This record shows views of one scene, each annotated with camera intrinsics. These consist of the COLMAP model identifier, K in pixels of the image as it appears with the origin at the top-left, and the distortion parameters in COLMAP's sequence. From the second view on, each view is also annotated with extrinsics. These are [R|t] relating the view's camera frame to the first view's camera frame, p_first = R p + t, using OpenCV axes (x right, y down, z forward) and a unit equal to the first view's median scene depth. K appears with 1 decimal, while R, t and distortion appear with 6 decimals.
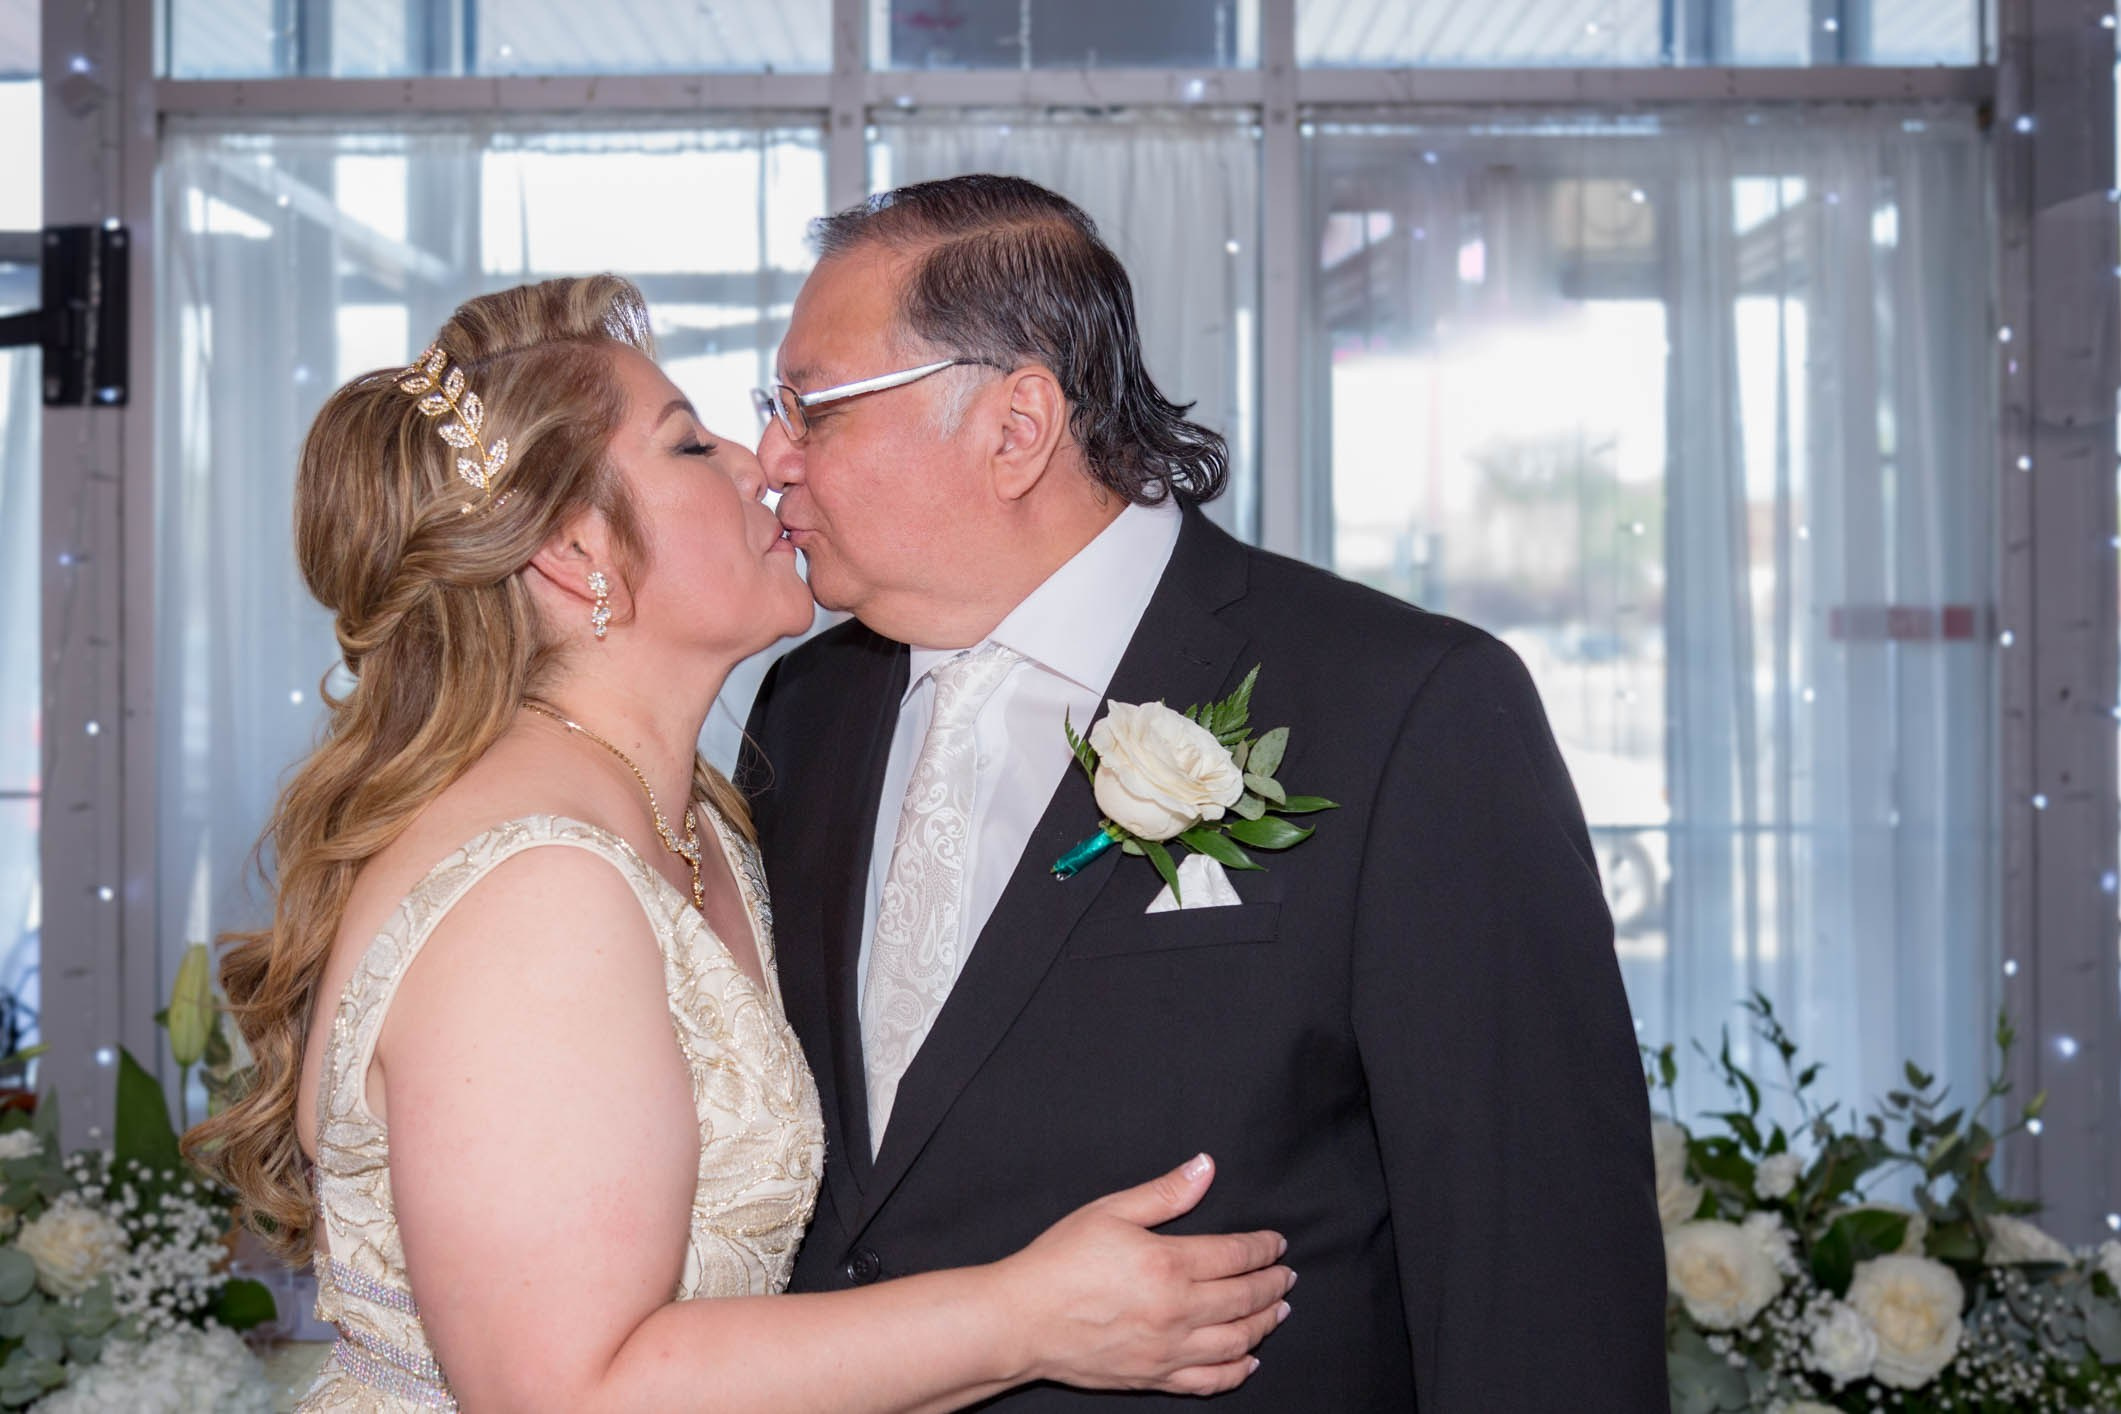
lens RADIAL K [[2781.4, 0, 1061.7], [0, 2781.4, 695.4], [0, 0, 1]] dist [-0.009892, -0.015612]
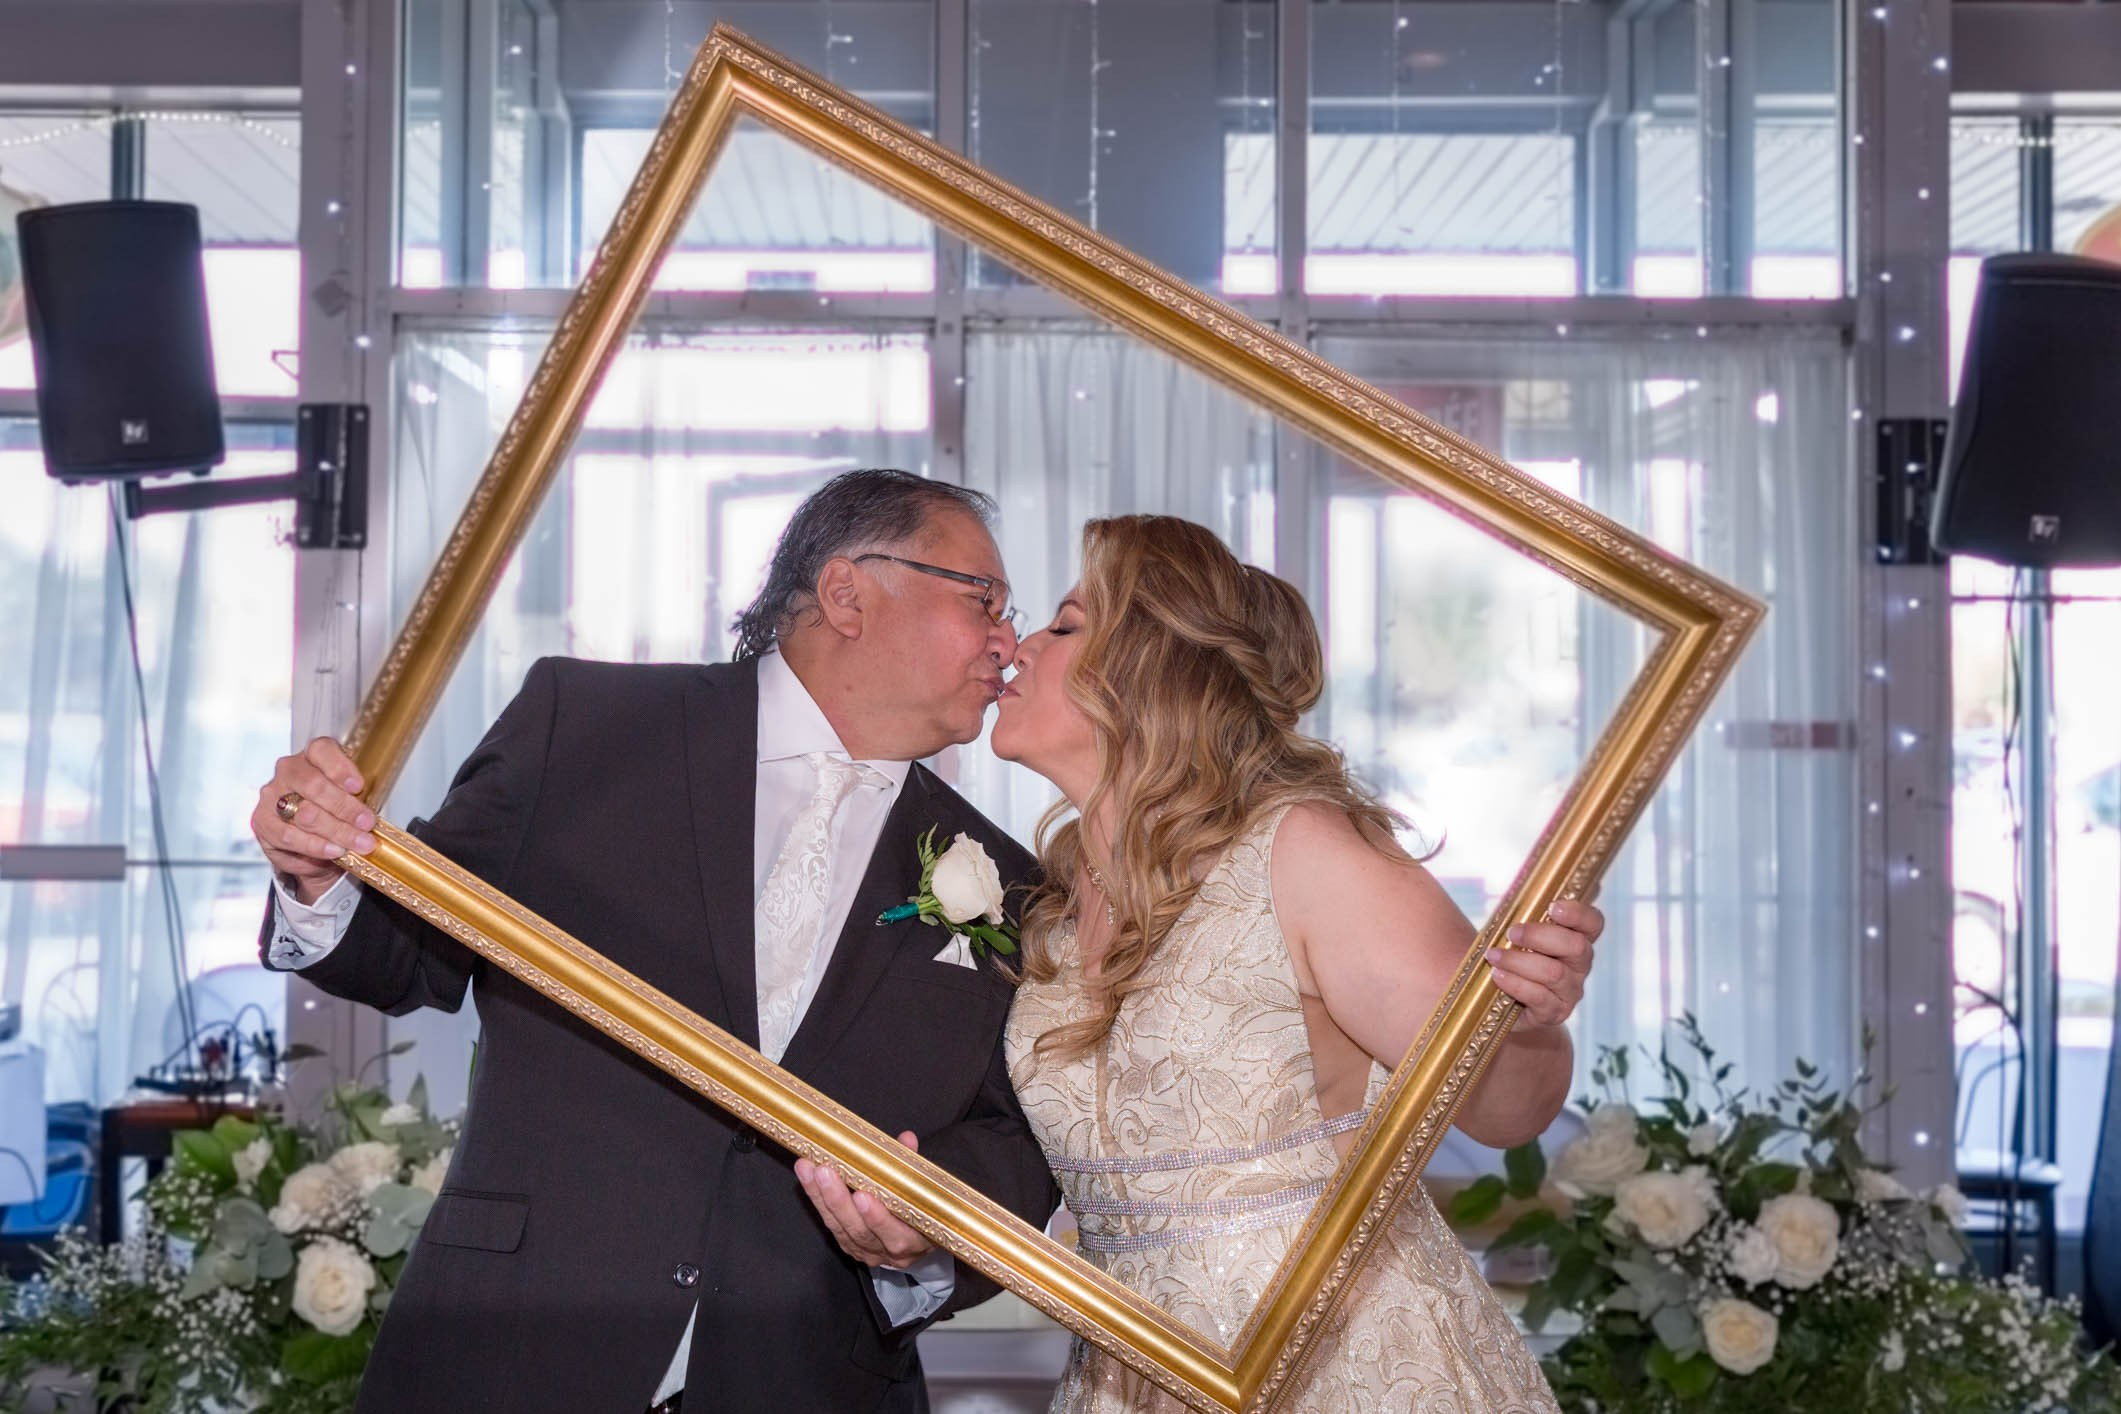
lens RADIAL K [[2559.4, 0, 1060.5], [0, 2559.4, 707.0], [0, 0, 1]] dist [-0.020219, 0.007380]
pose [[0.999640, 0.009069, 0.025263, -0.093427], [-0.008233, 0.999421, -0.033003, 0.003139], [-0.025548, 0.032784, 0.999136, -0.258448]]
